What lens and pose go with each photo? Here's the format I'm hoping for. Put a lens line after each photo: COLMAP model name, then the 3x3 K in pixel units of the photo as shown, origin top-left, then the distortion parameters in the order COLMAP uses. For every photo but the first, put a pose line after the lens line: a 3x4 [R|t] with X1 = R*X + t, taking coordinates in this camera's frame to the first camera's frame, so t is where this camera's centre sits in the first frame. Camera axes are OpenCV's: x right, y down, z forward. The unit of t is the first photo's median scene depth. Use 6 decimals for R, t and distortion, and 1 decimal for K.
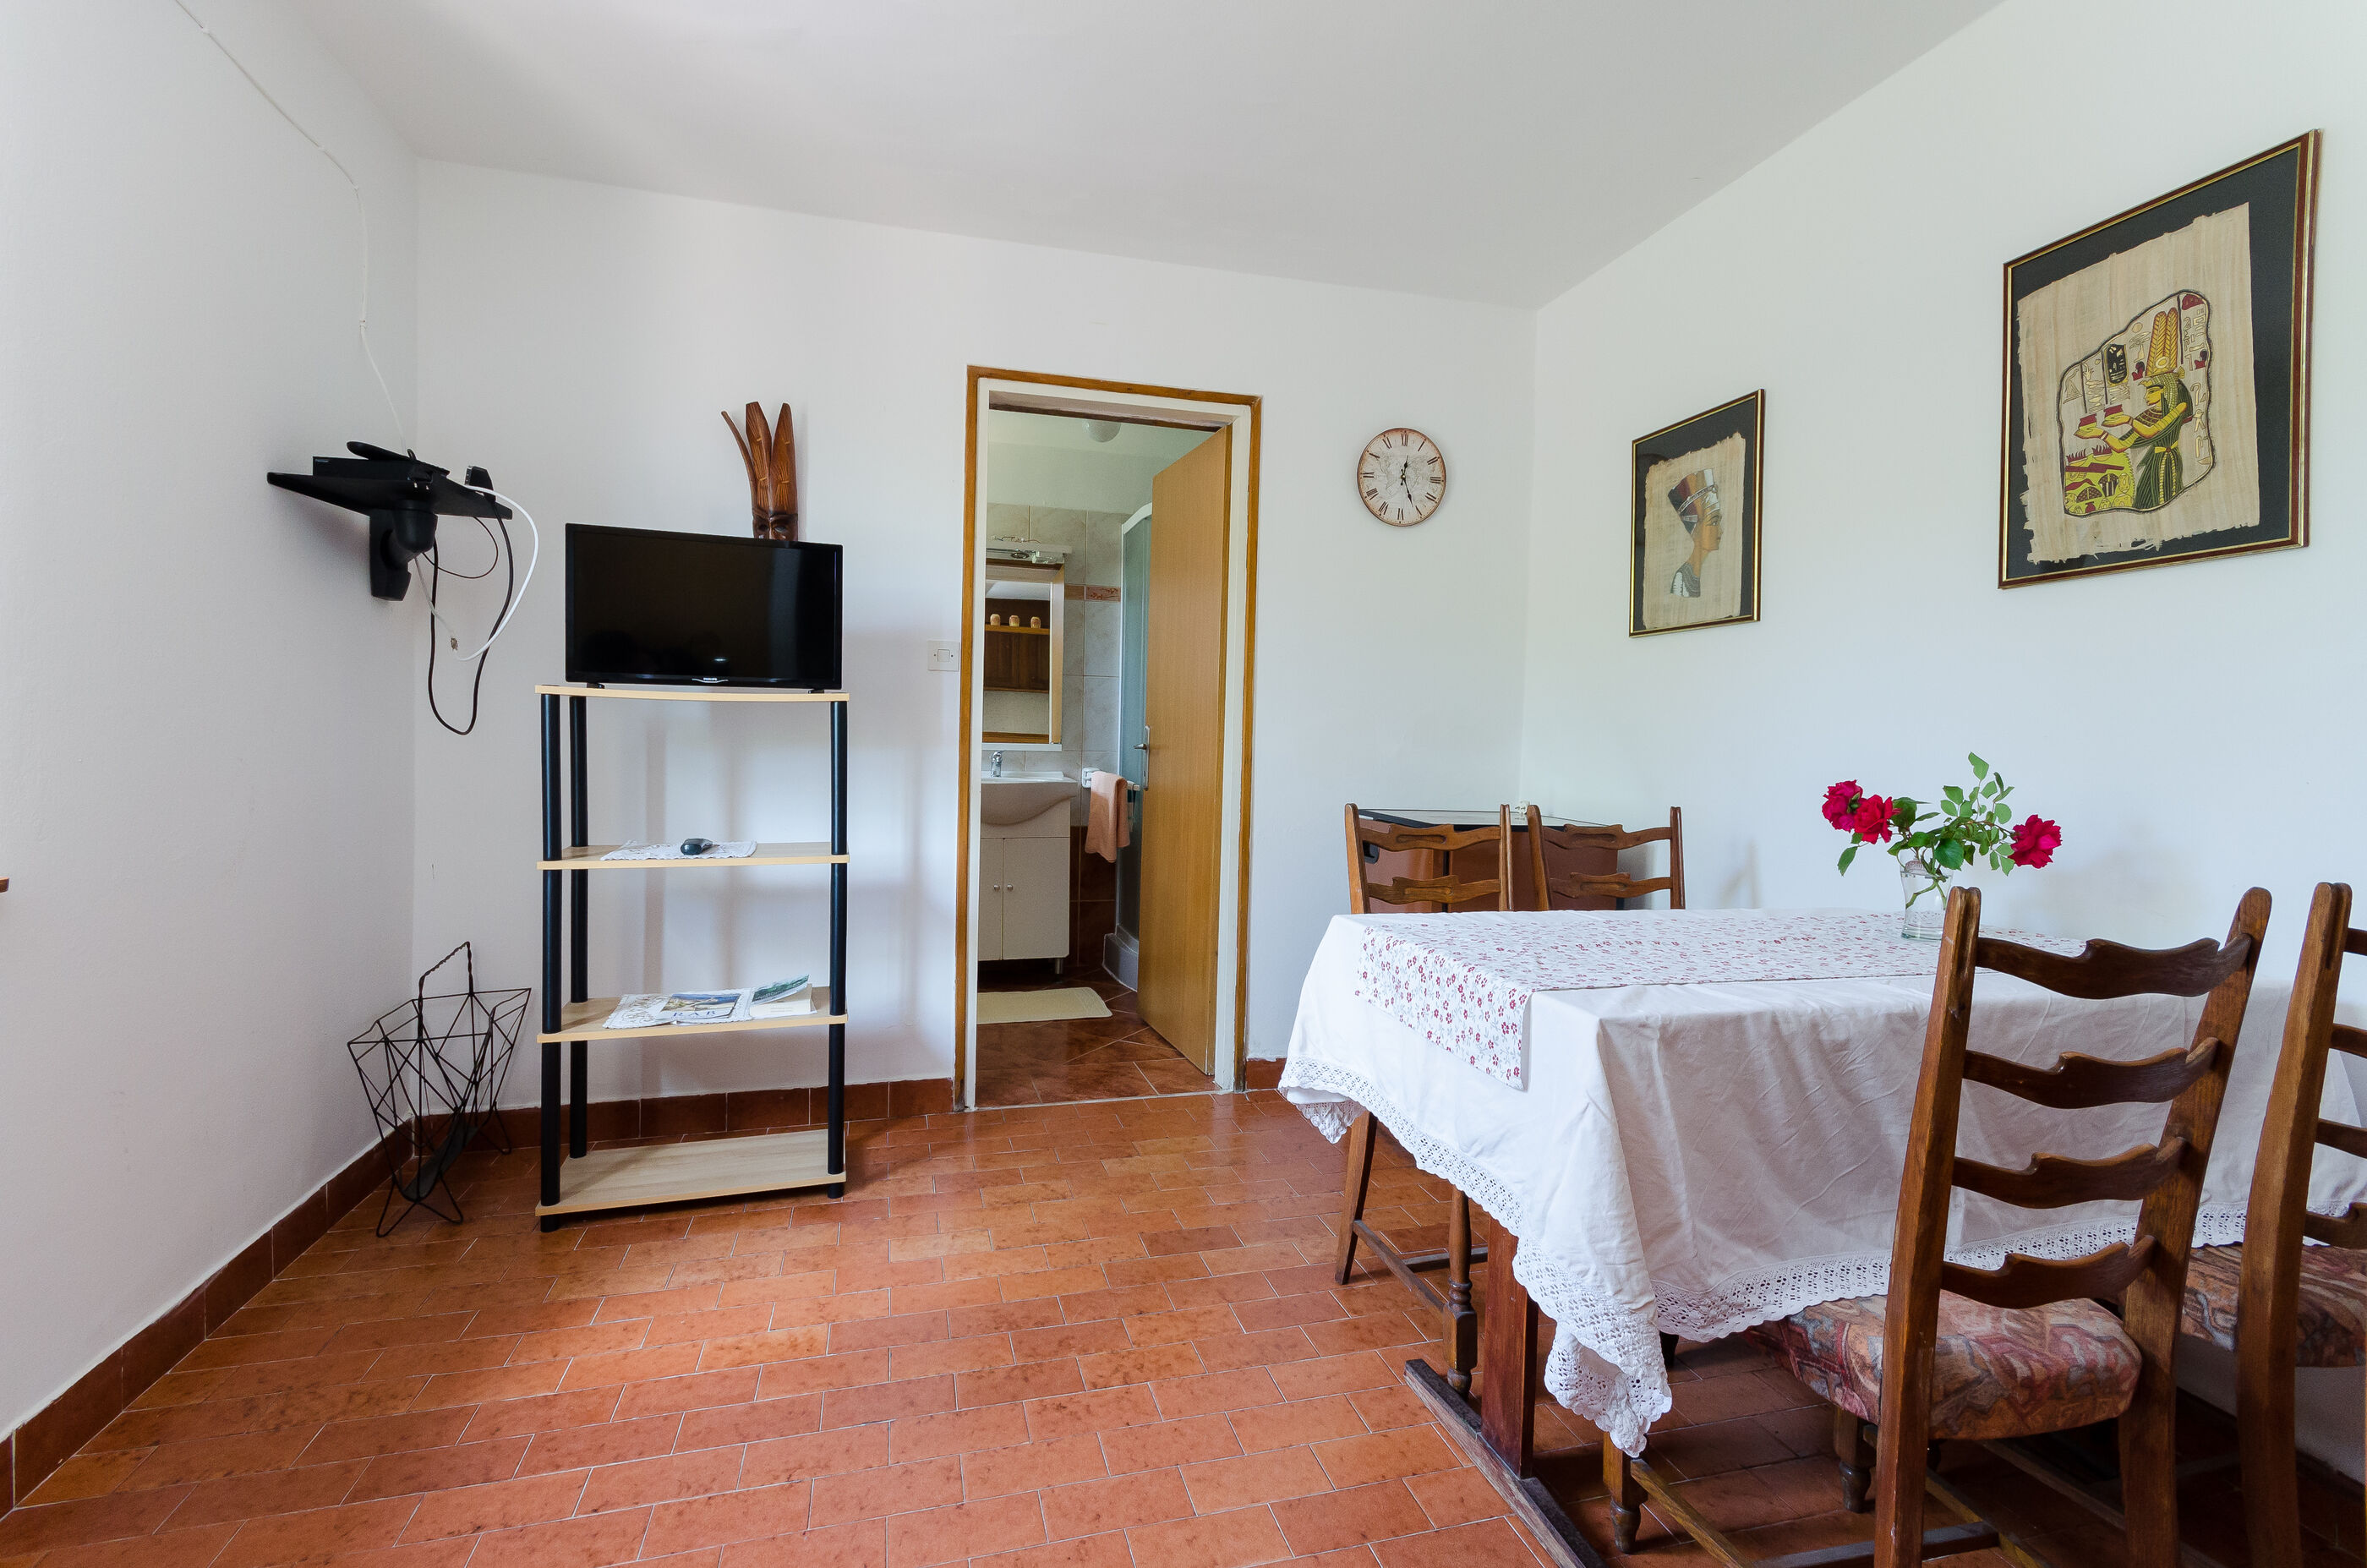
lens RADIAL K [[1022.9, 0, 1197.2], [0, 1022.9, 738.1], [0, 0, 1]] dist [-0.000574, -0.000034]
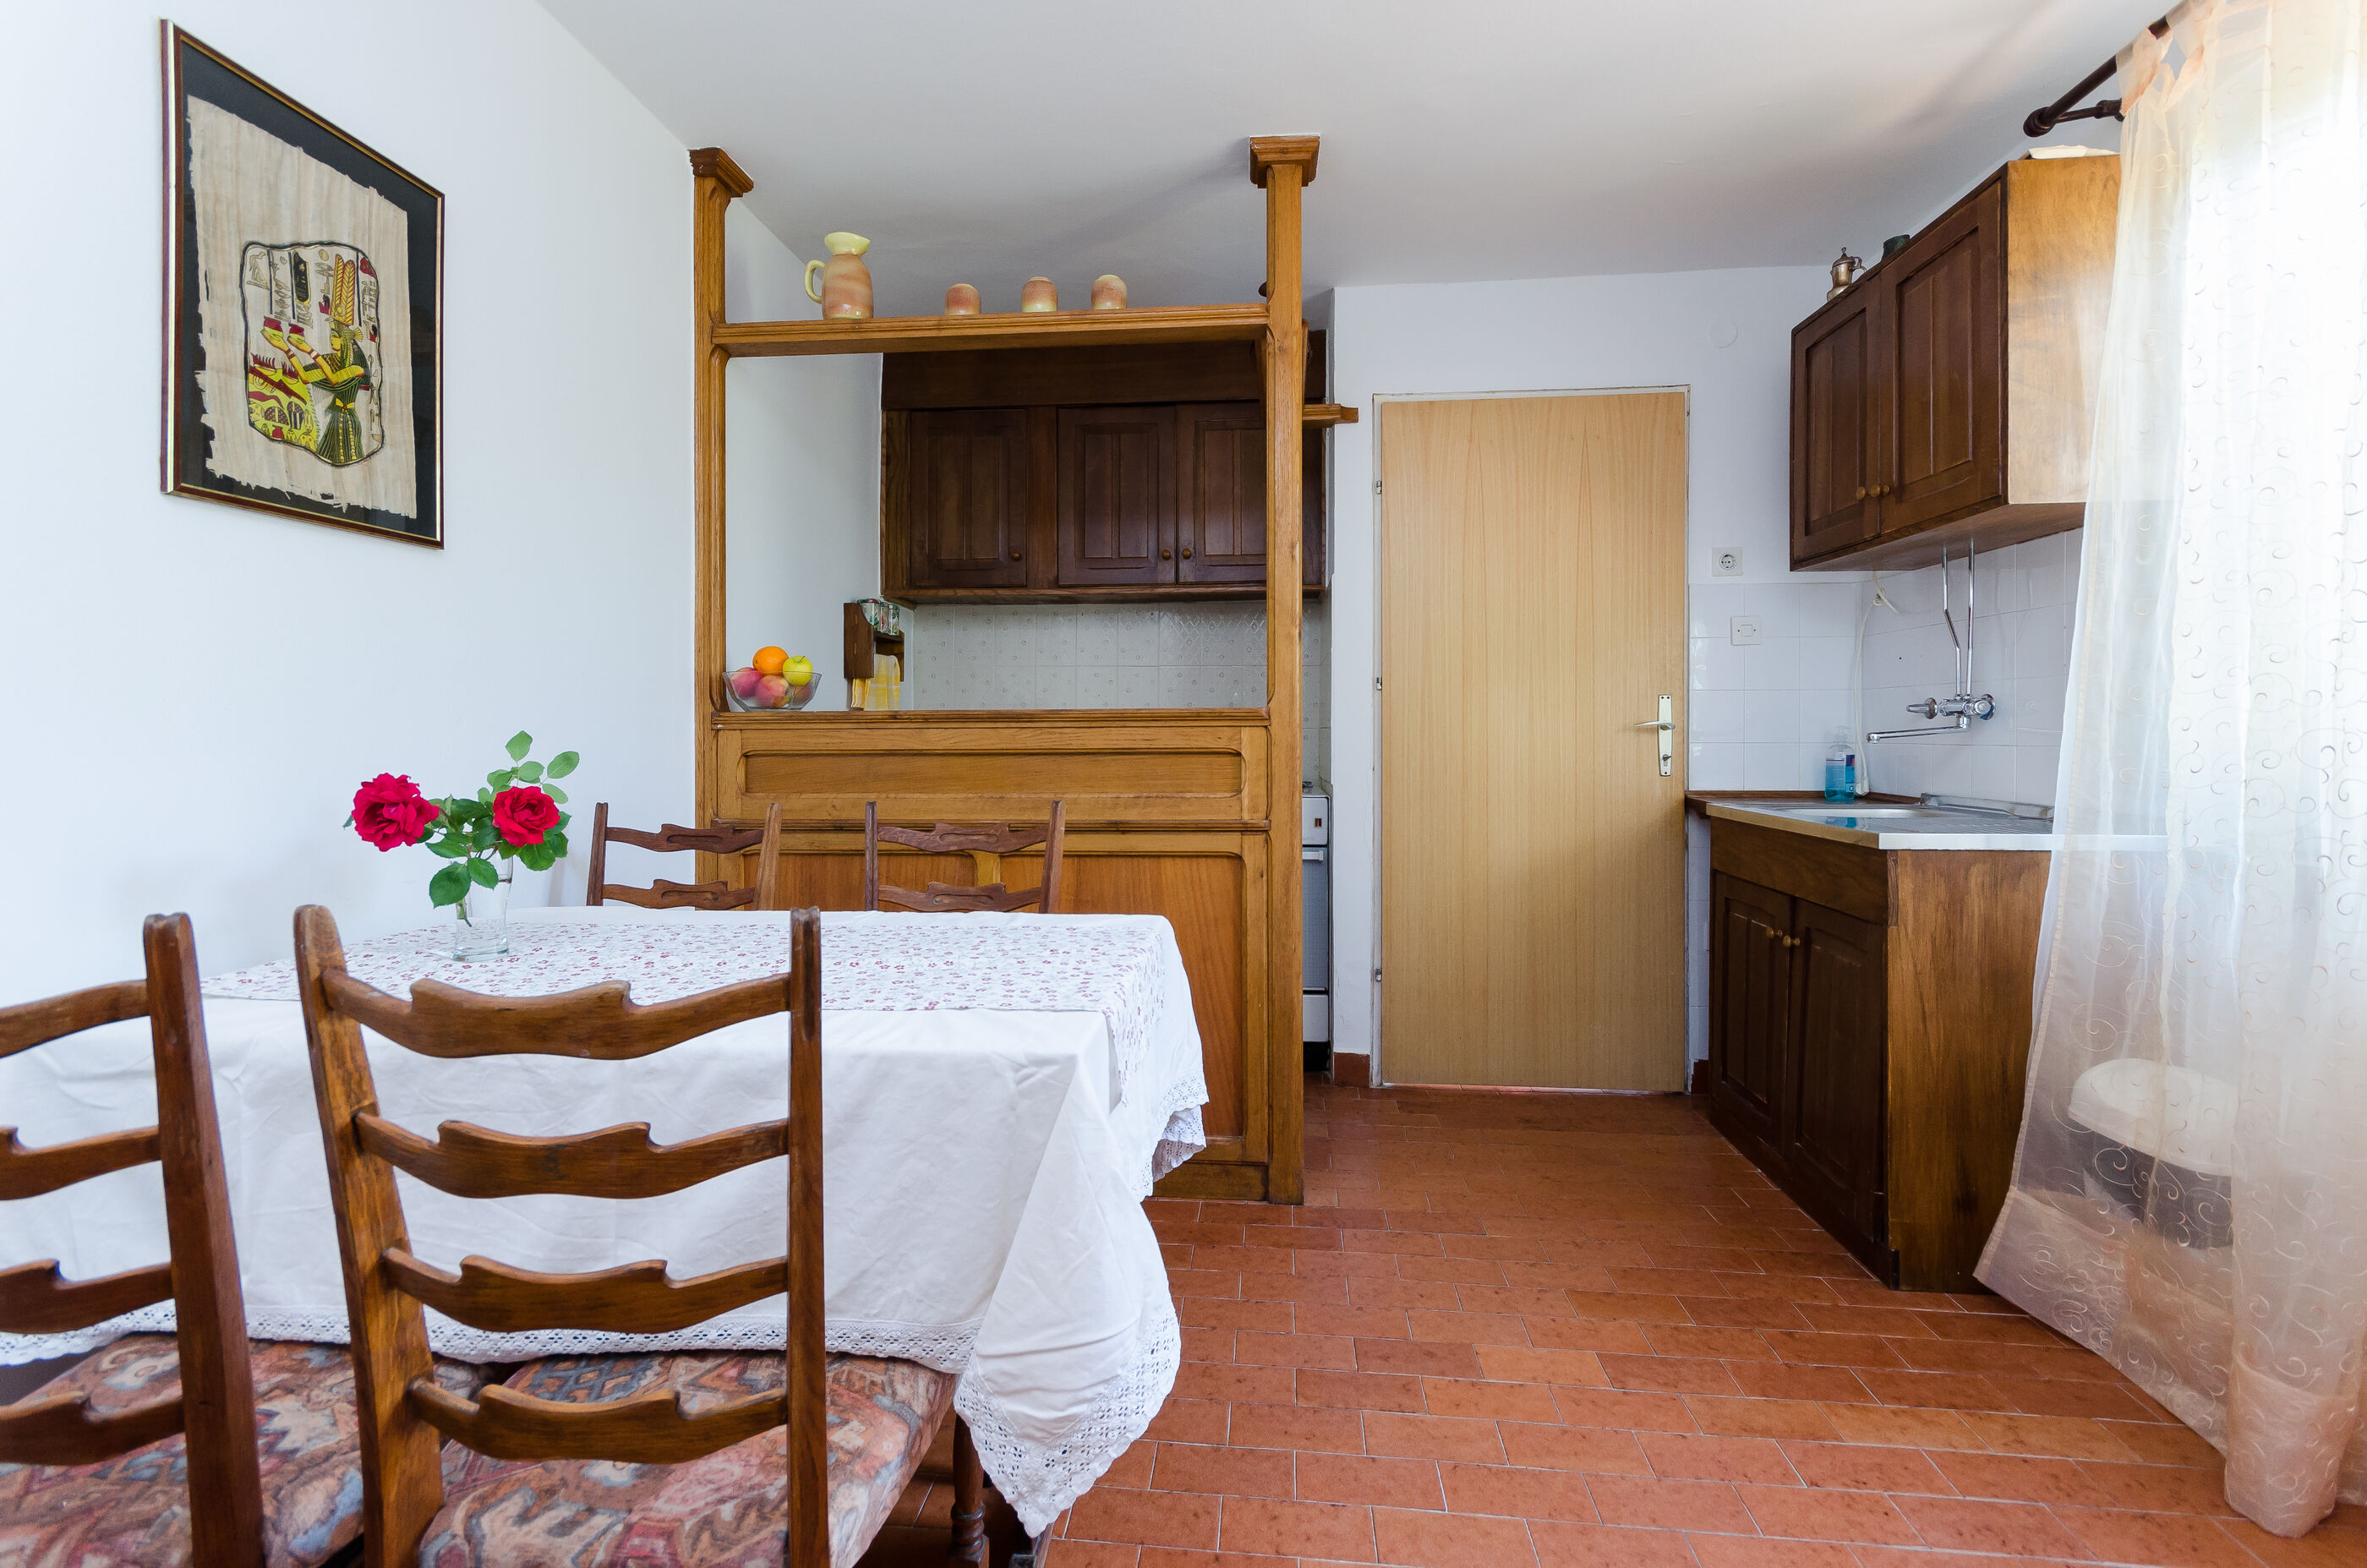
lens RADIAL K [[1022.9, 0, 1197.2], [0, 1022.9, 738.1], [0, 0, 1]] dist [-0.000574, -0.000034]
pose [[-0.931337, -0.016186, 0.363798, -0.122743], [-0.012787, 0.999849, 0.011752, 0.002003], [-0.363934, 0.006293, -0.931404, 1.500628]]
